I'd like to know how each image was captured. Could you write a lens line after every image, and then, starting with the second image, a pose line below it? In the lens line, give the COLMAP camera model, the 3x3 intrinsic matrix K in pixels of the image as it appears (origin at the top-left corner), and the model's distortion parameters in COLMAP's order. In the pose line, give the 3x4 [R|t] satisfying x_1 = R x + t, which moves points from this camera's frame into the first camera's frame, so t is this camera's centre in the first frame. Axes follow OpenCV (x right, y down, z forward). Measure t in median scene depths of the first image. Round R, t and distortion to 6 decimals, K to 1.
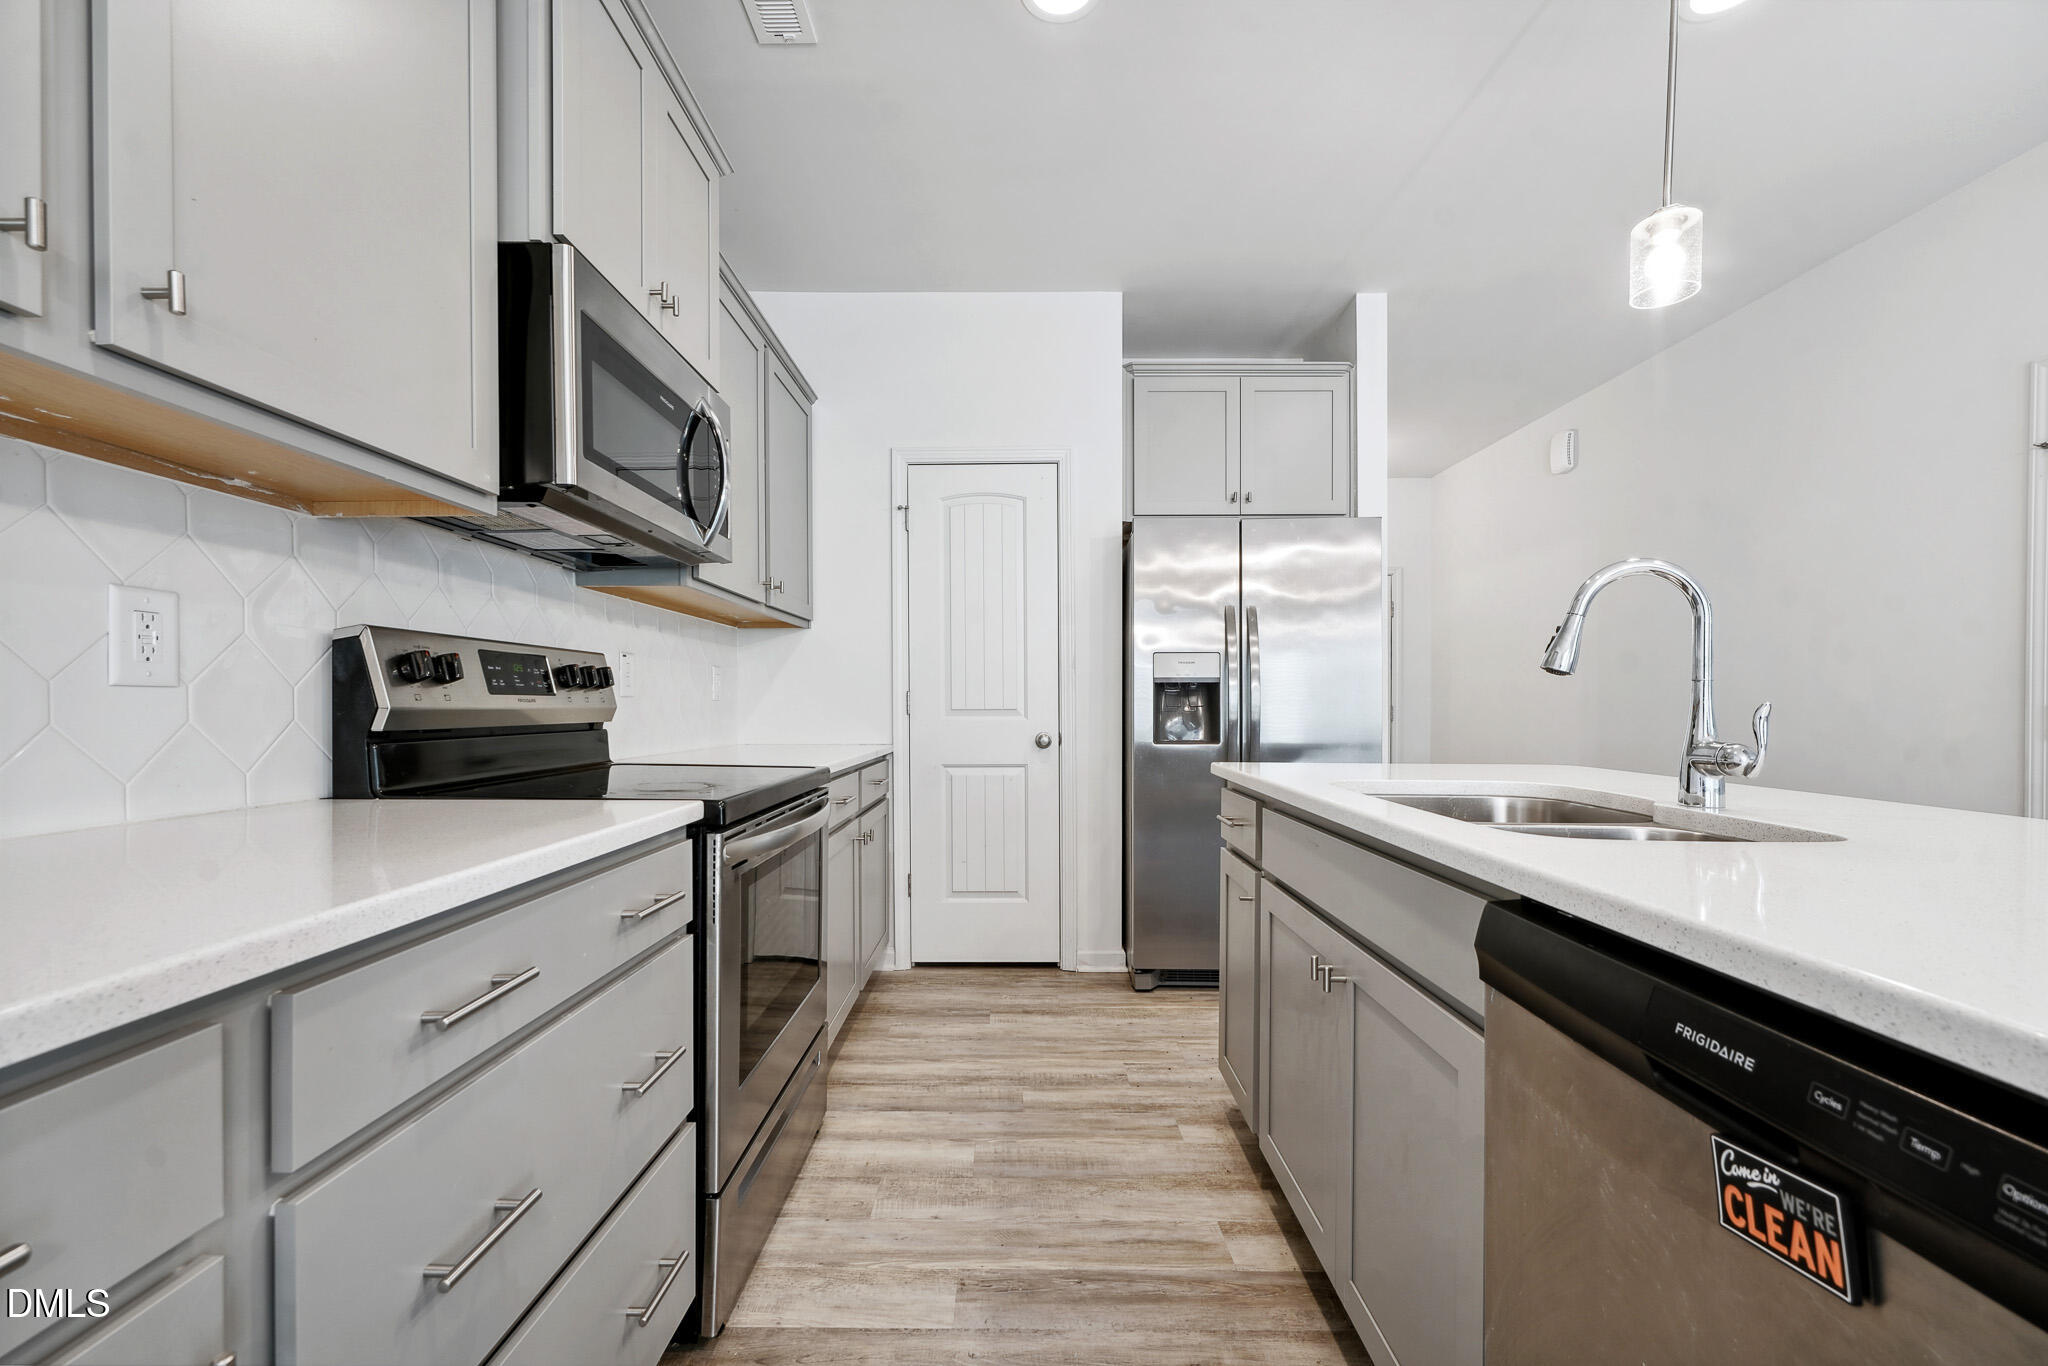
lens RADIAL K [[815.8, 0, 1011.1], [0, 815.8, 711.2], [0, 0, 1]] dist [-0.000281, 0.000552]
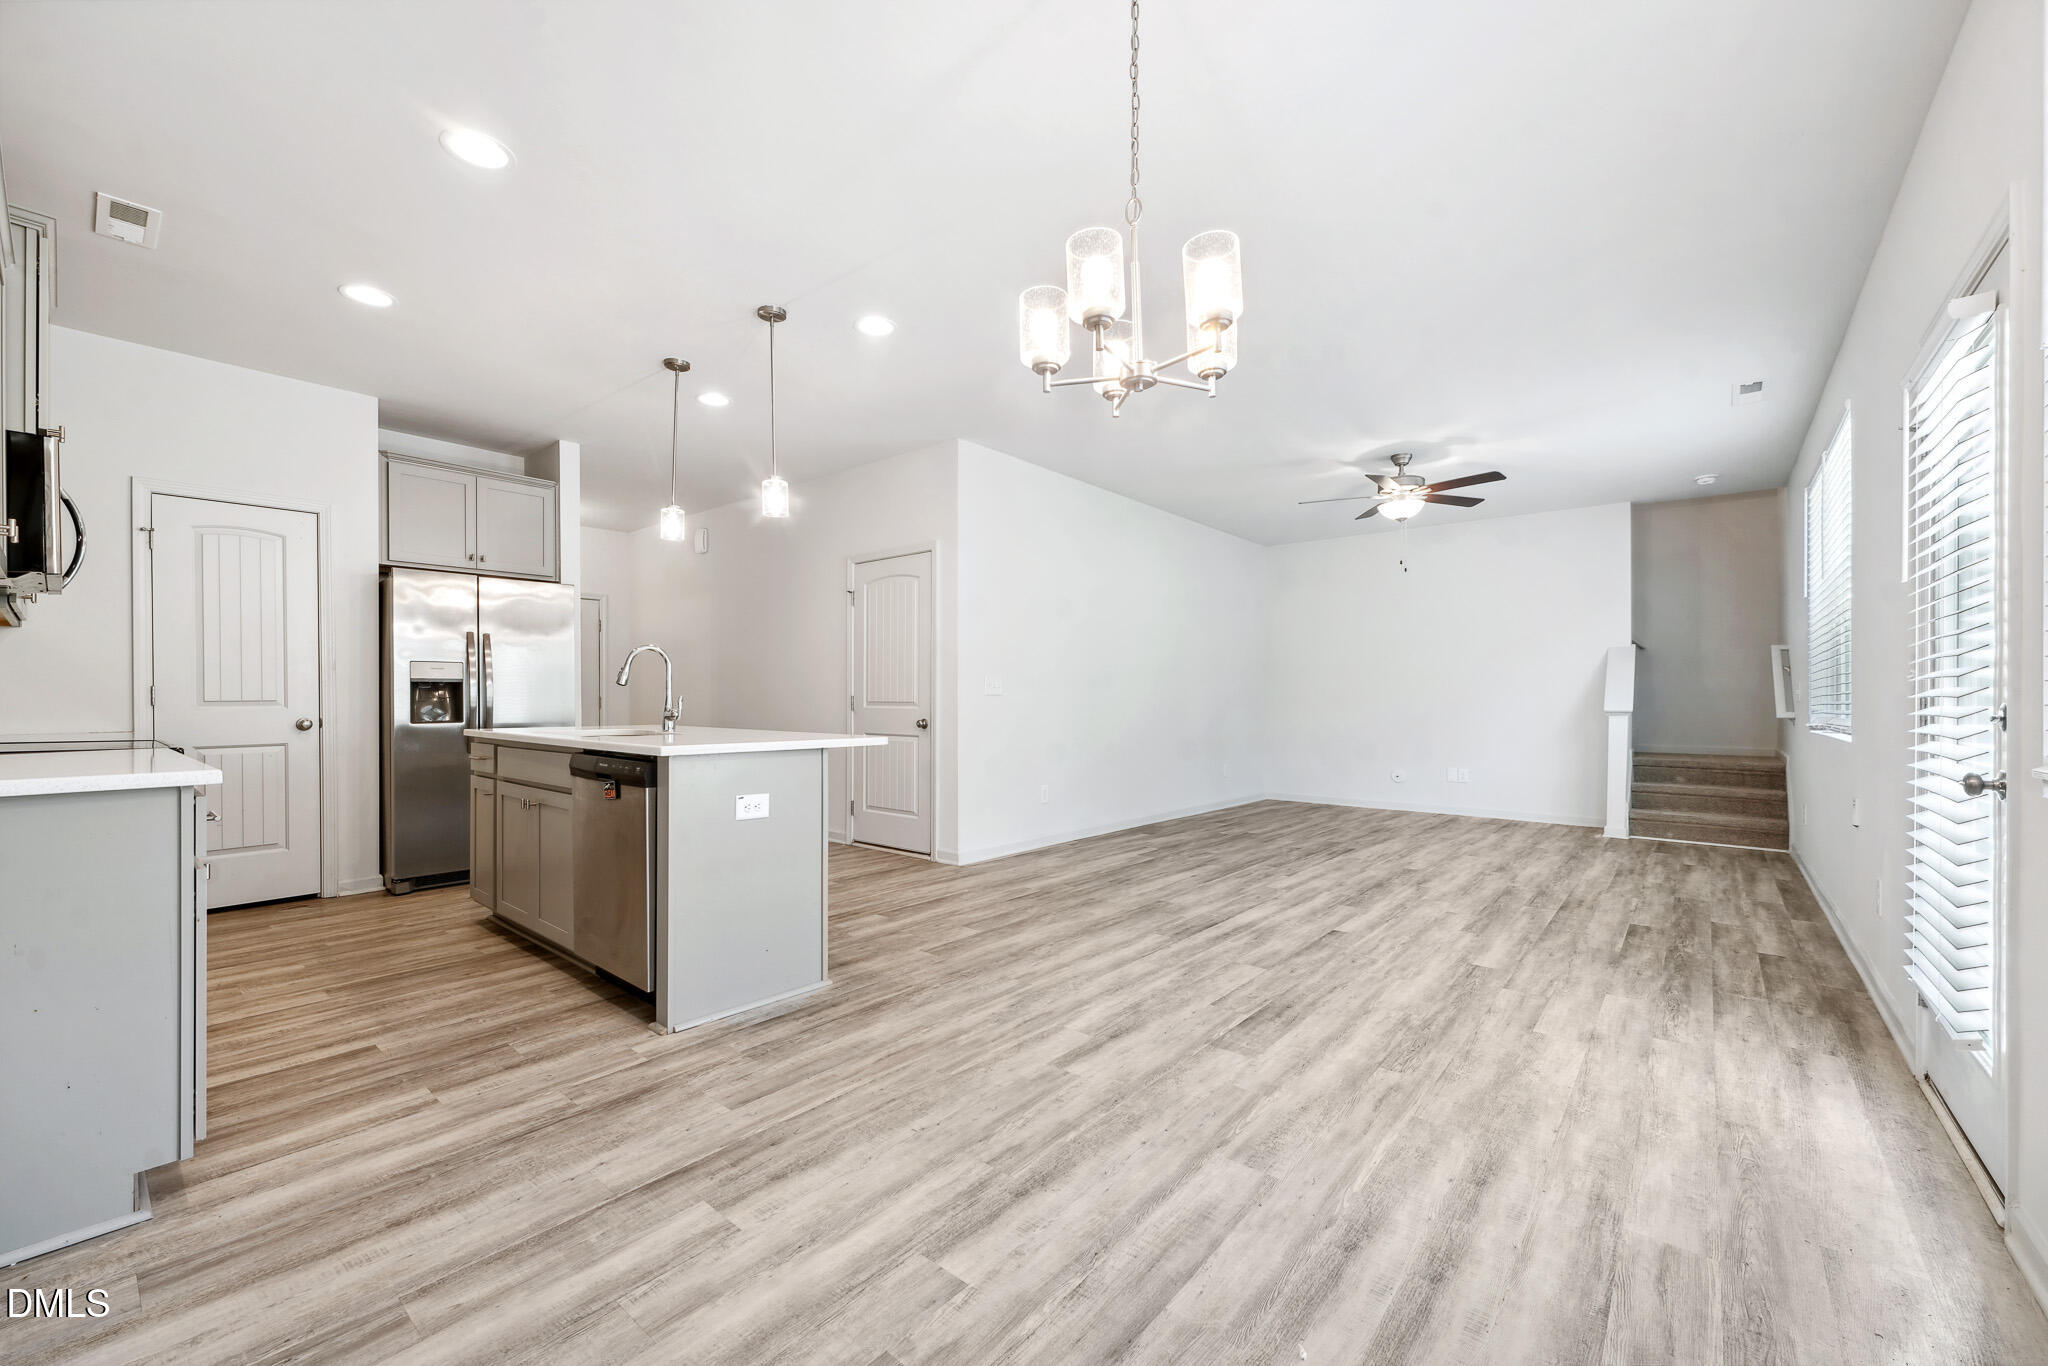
lens RADIAL K [[815.8, 0, 1016.2], [0, 815.8, 694.3], [0, 0, 1]] dist [-0.000281, 0.000552]
pose [[0.642521, -0.002405, 0.766264, -0.294557], [0.009600, 0.999942, -0.004912, 0.007027], [-0.766208, 0.010512, 0.642507, -0.914691]]
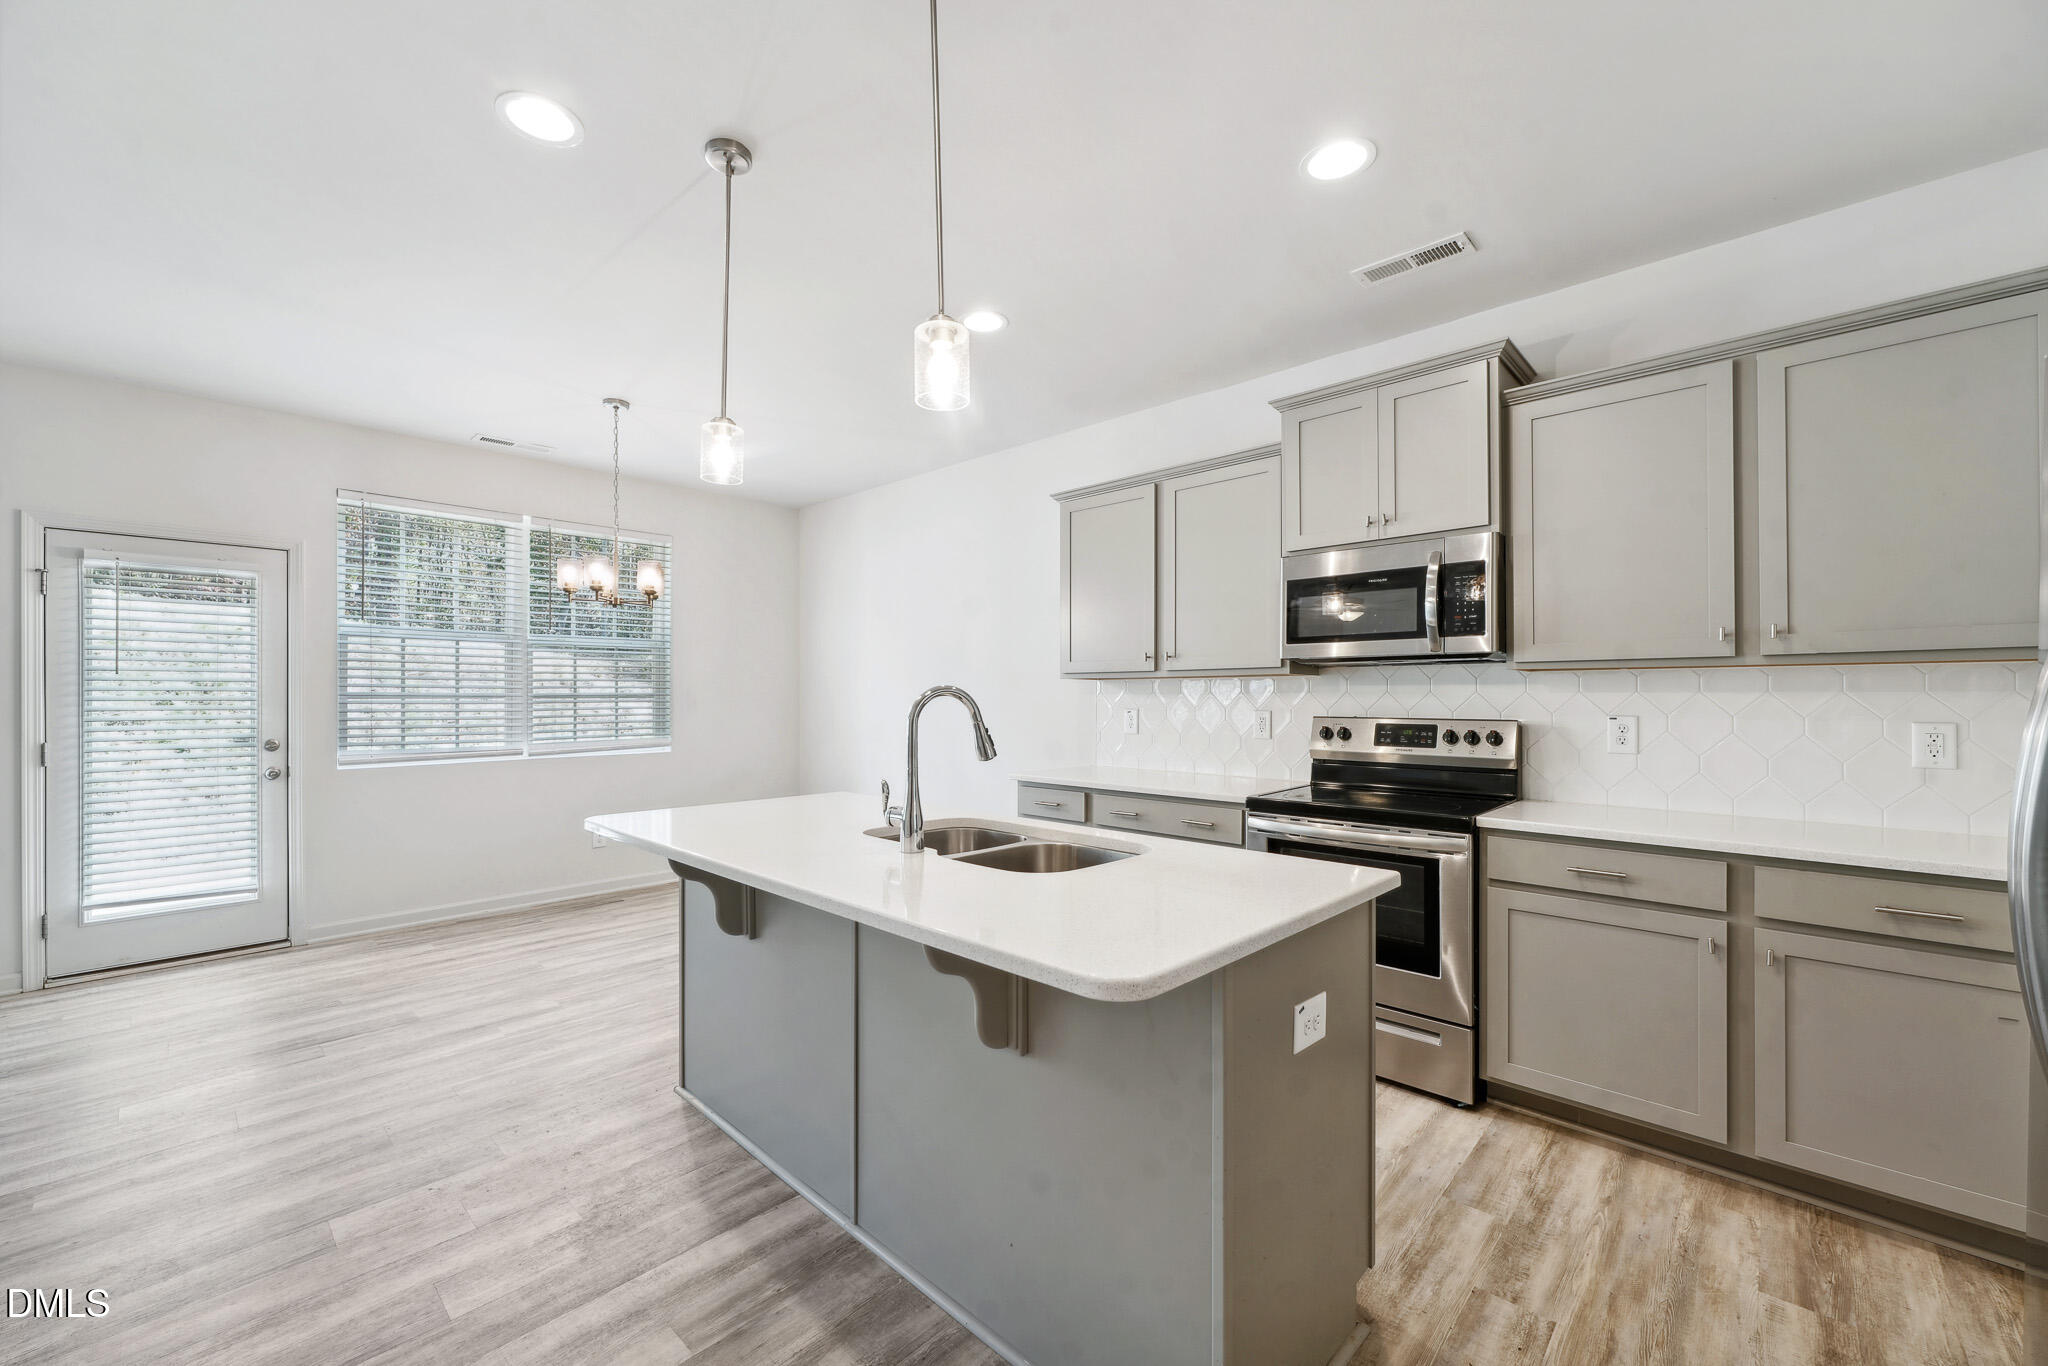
lens RADIAL K [[815.8, 0, 1016.6], [0, 815.8, 696.5], [0, 0, 1]] dist [-0.000281, 0.000552]
pose [[-0.683101, -0.005869, -0.730301, 0.908479], [-0.011252, 0.999934, 0.002490, -0.086384], [0.730238, 0.009918, -0.683121, 1.084520]]
